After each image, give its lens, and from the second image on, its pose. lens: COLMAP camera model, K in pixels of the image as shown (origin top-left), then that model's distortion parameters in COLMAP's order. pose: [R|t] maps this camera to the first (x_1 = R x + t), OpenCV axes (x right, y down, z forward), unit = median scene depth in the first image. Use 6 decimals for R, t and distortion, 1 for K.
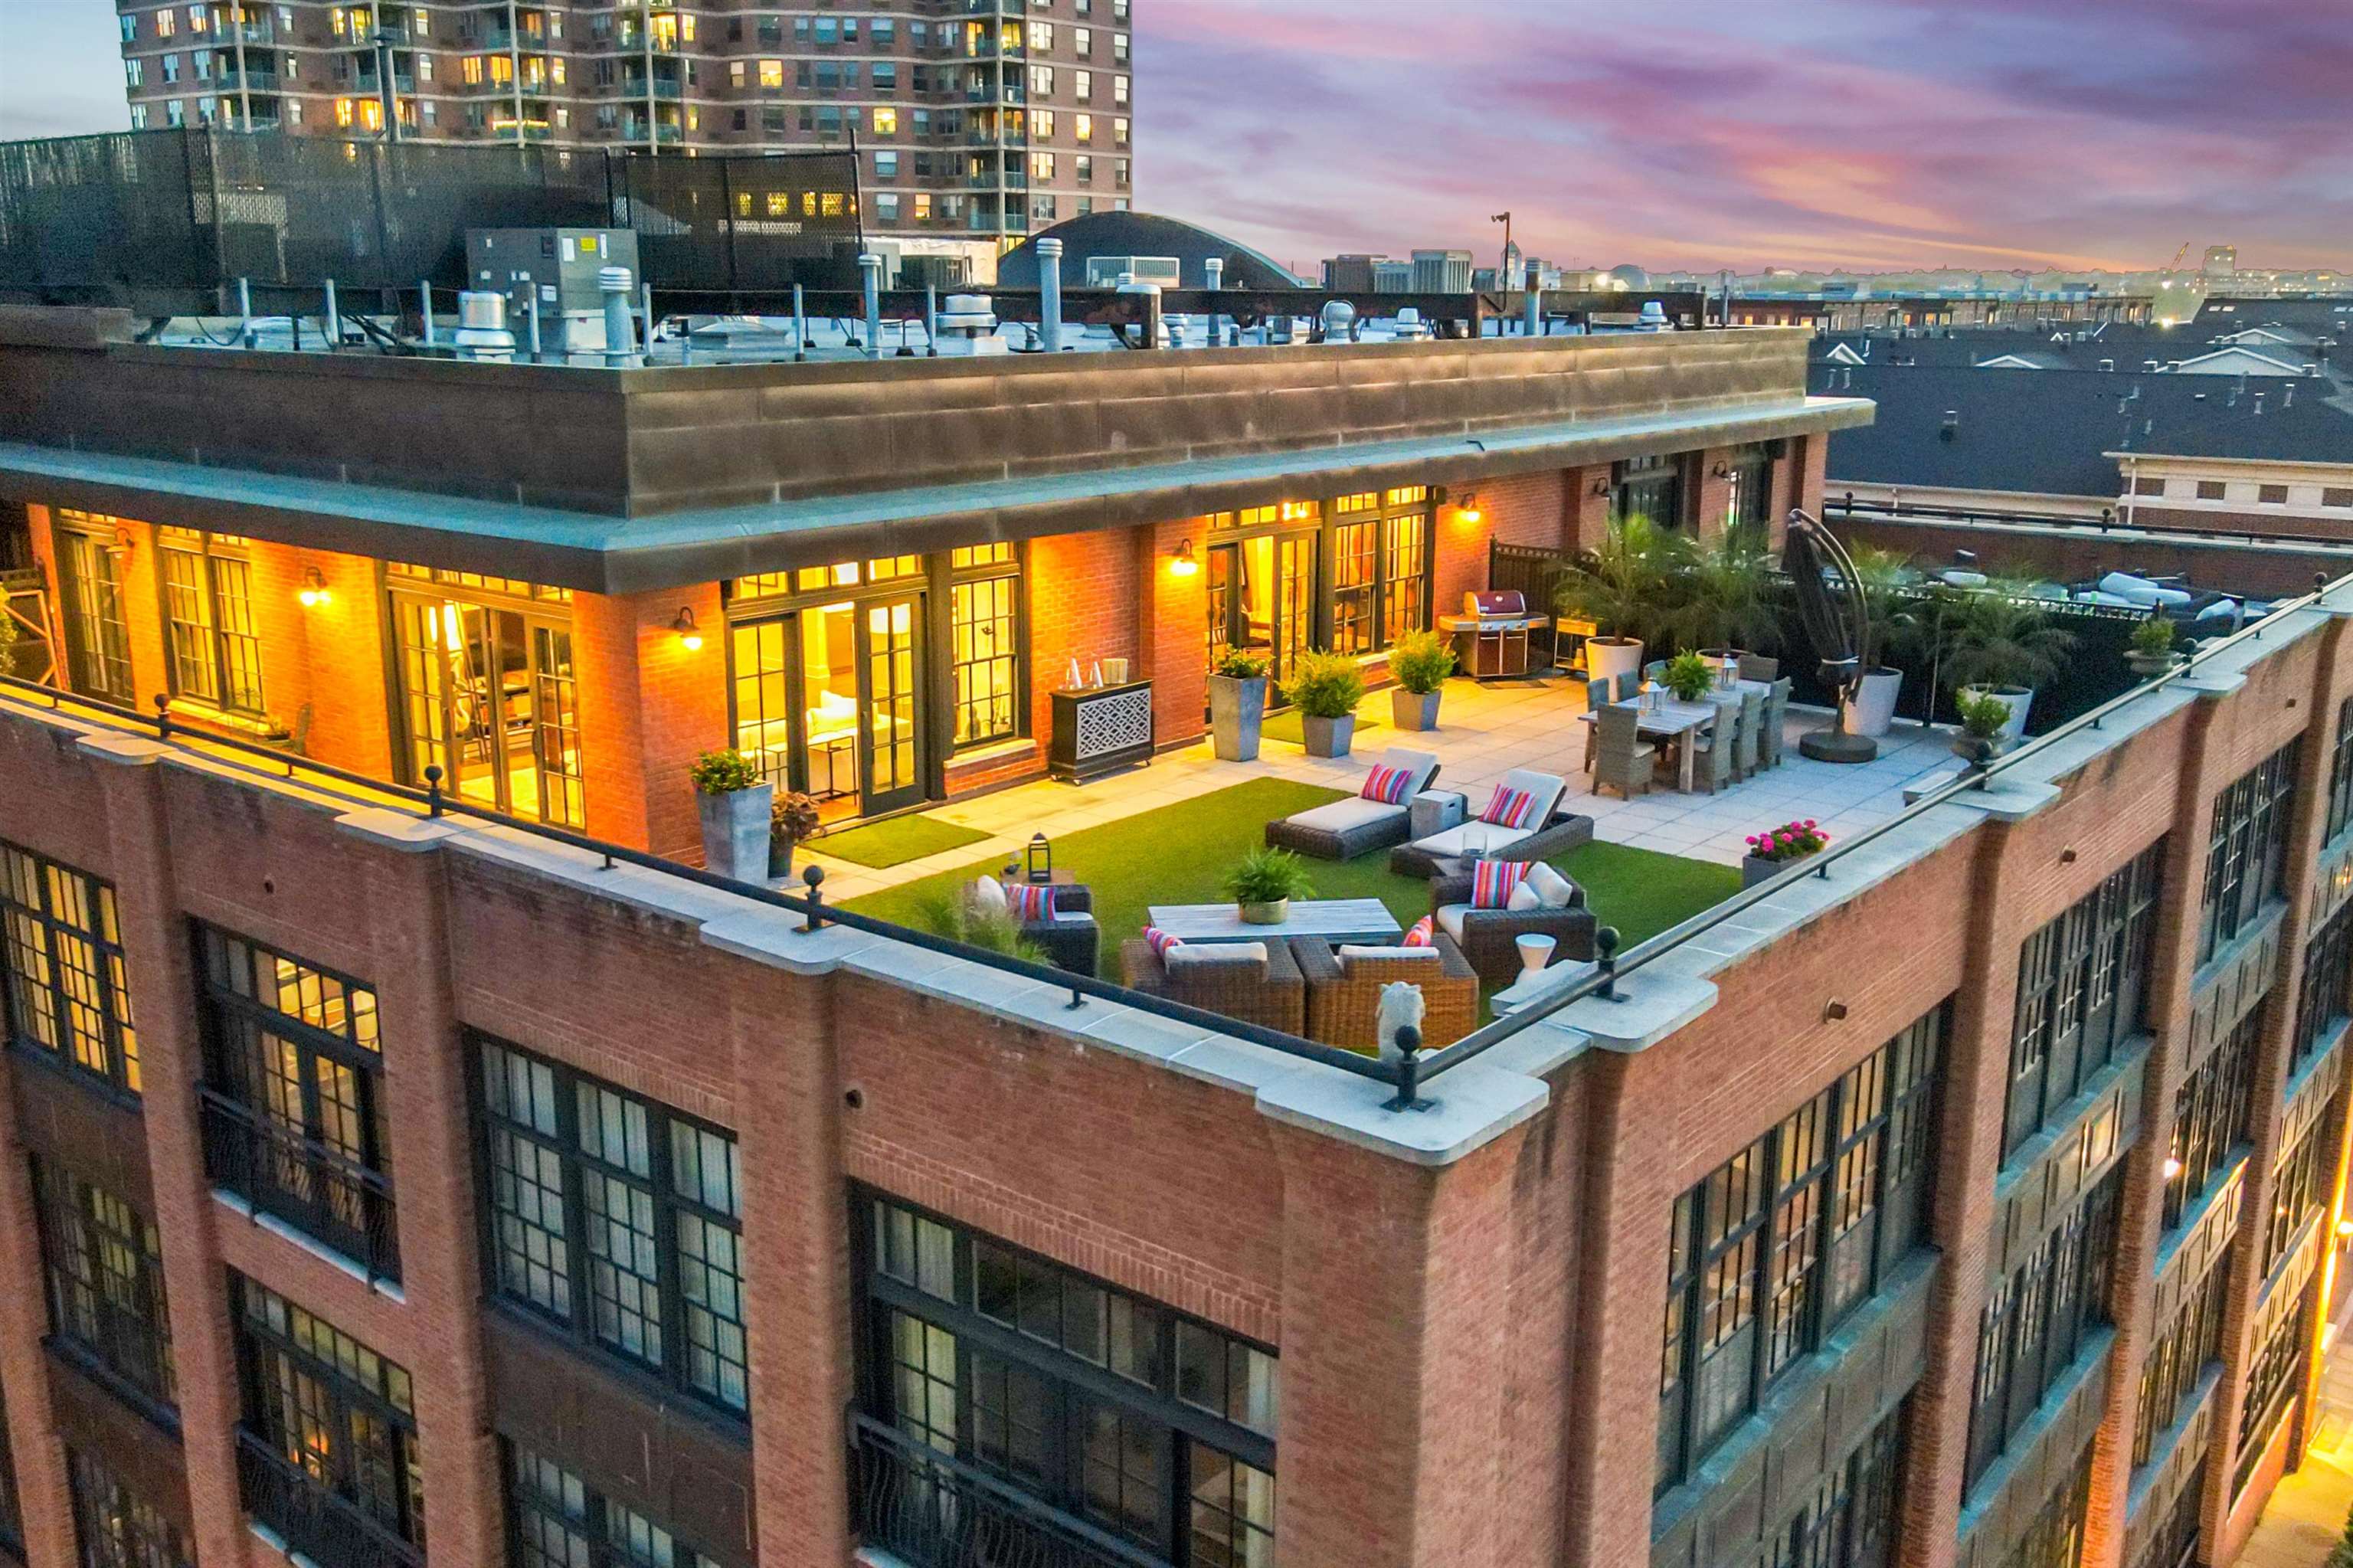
lens RADIAL K [[2051.8, 0, 1177.7], [0, 2051.8, 775.2], [0, 0, 1]] dist [-0.014741, 0.068081]
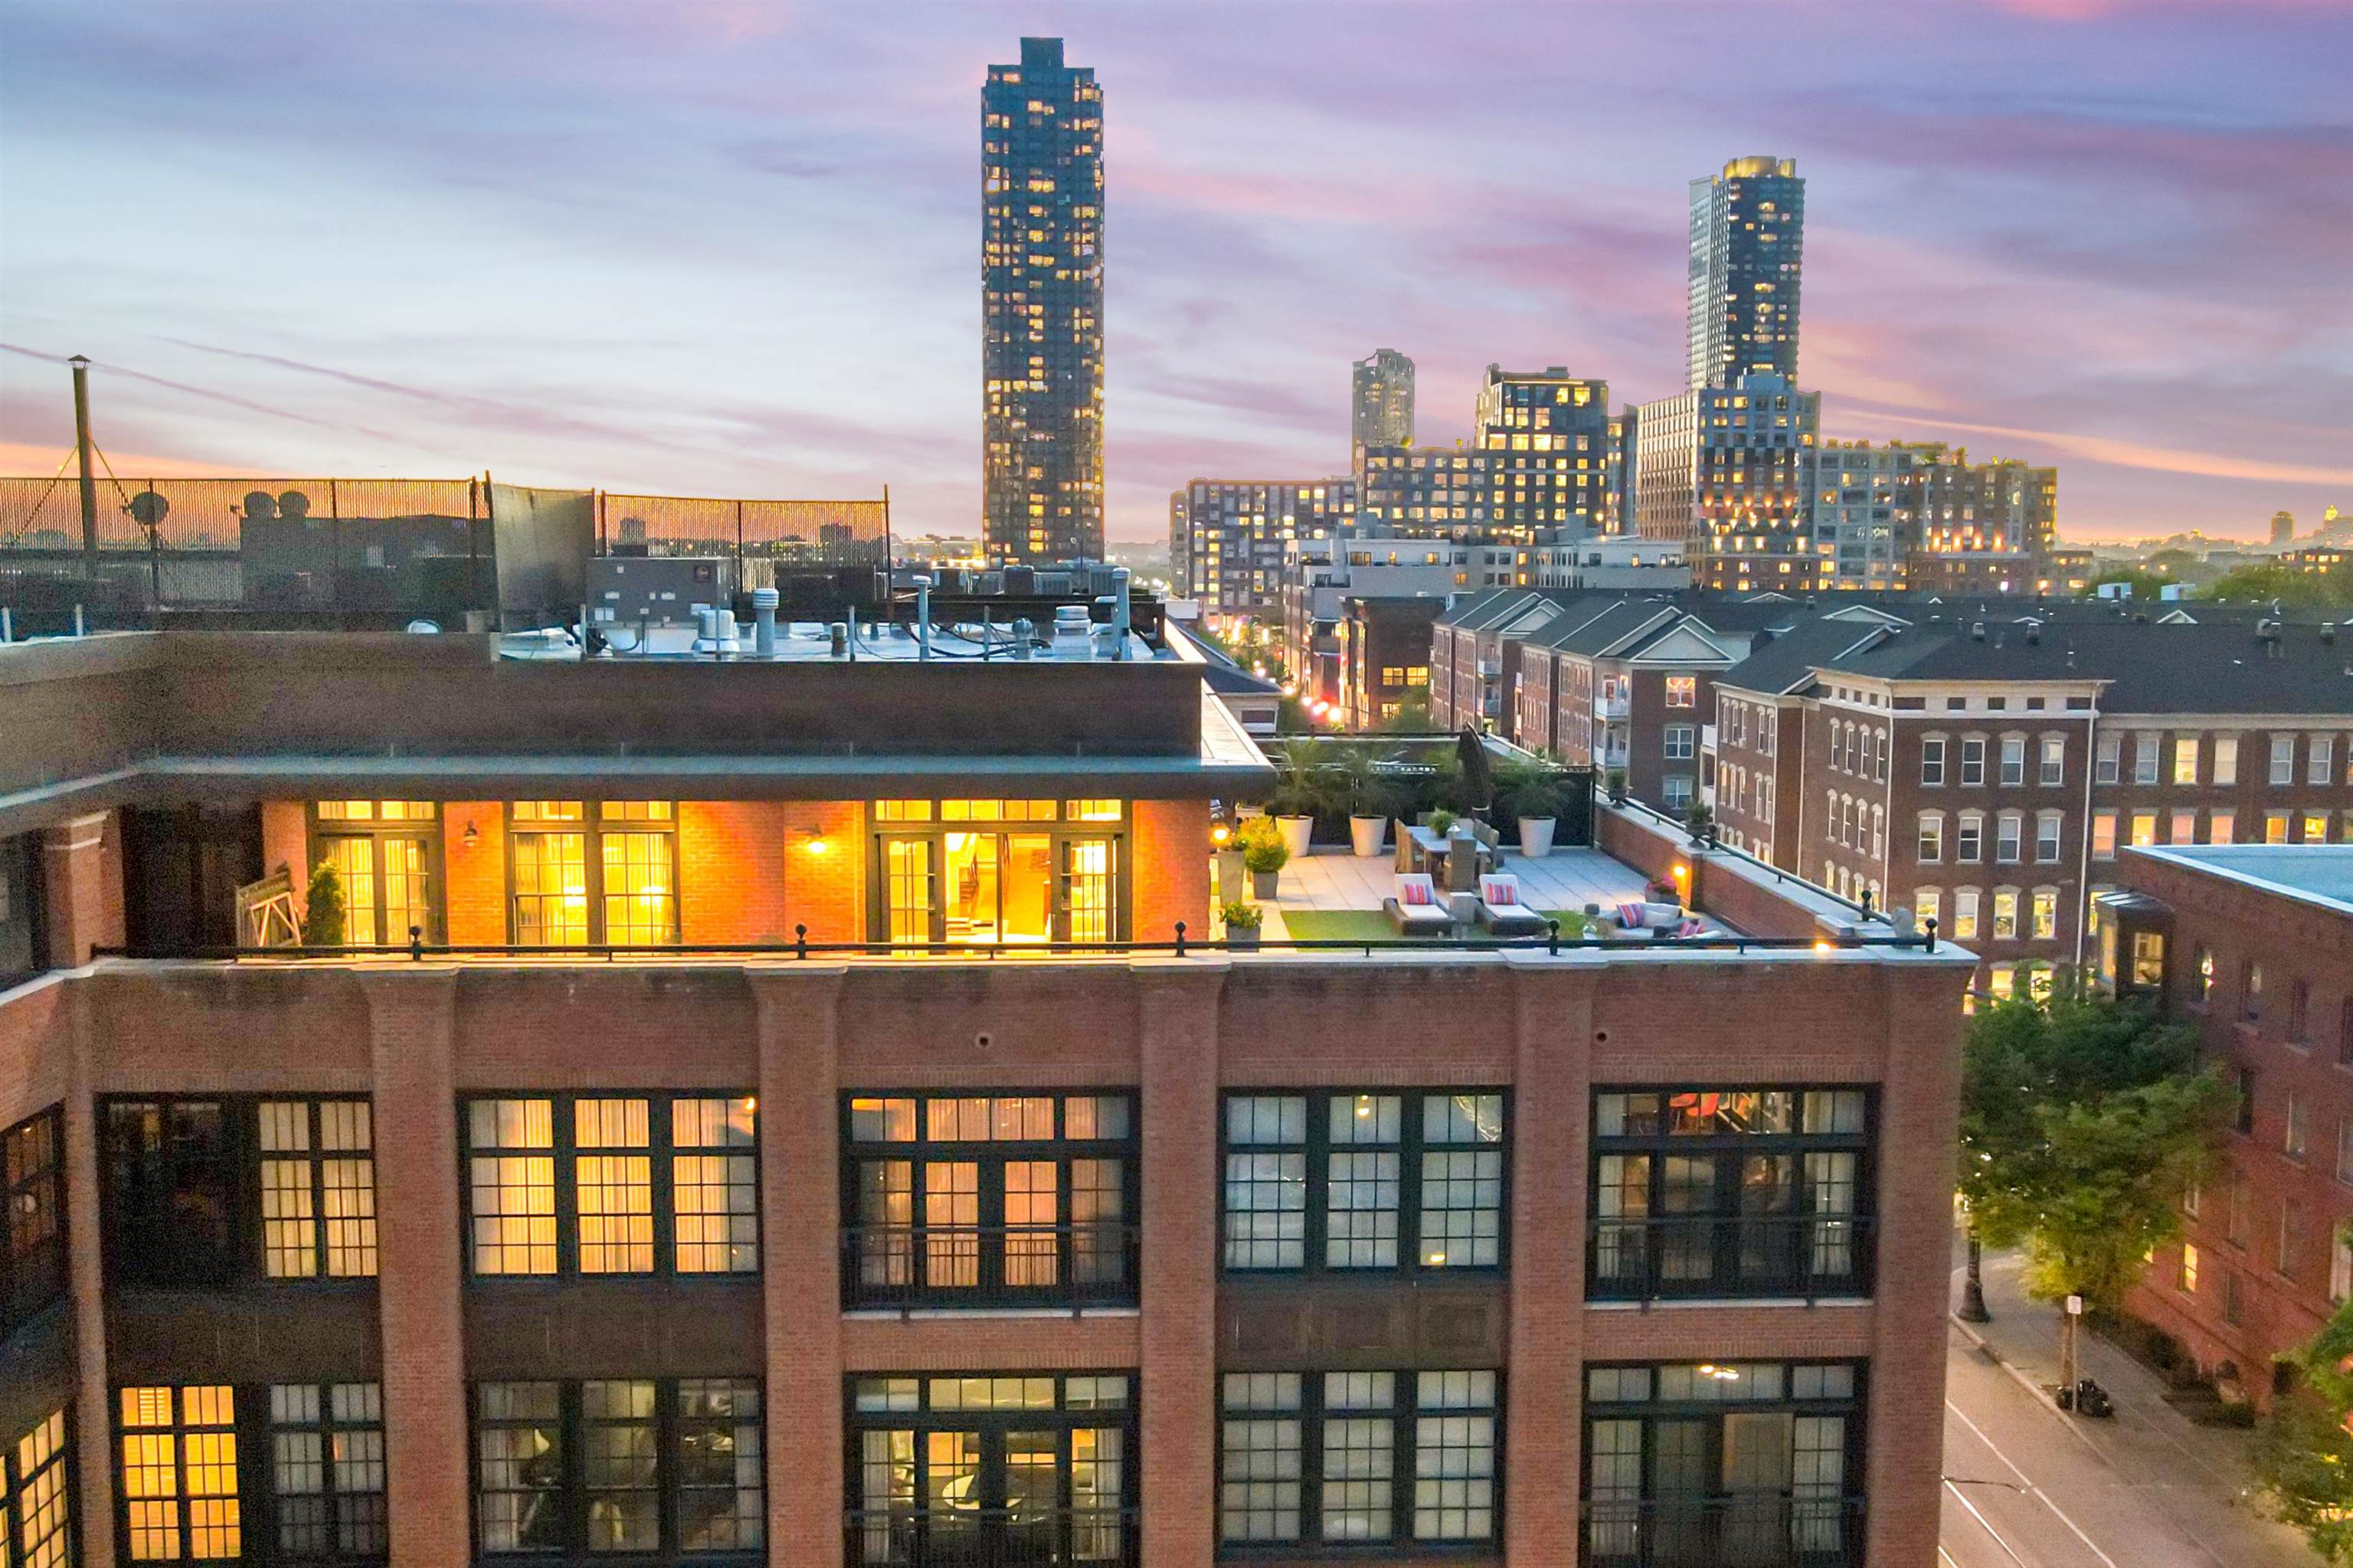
lens RADIAL K [[2051.8, 0, 1192.3], [0, 2051.8, 779.0], [0, 0, 1]] dist [-0.014741, 0.068081]
pose [[0.751450, -0.073933, 0.655634, -0.952660], [0.154582, 0.985772, -0.066011, -0.005078], [-0.641426, 0.150953, 0.752188, -0.119890]]
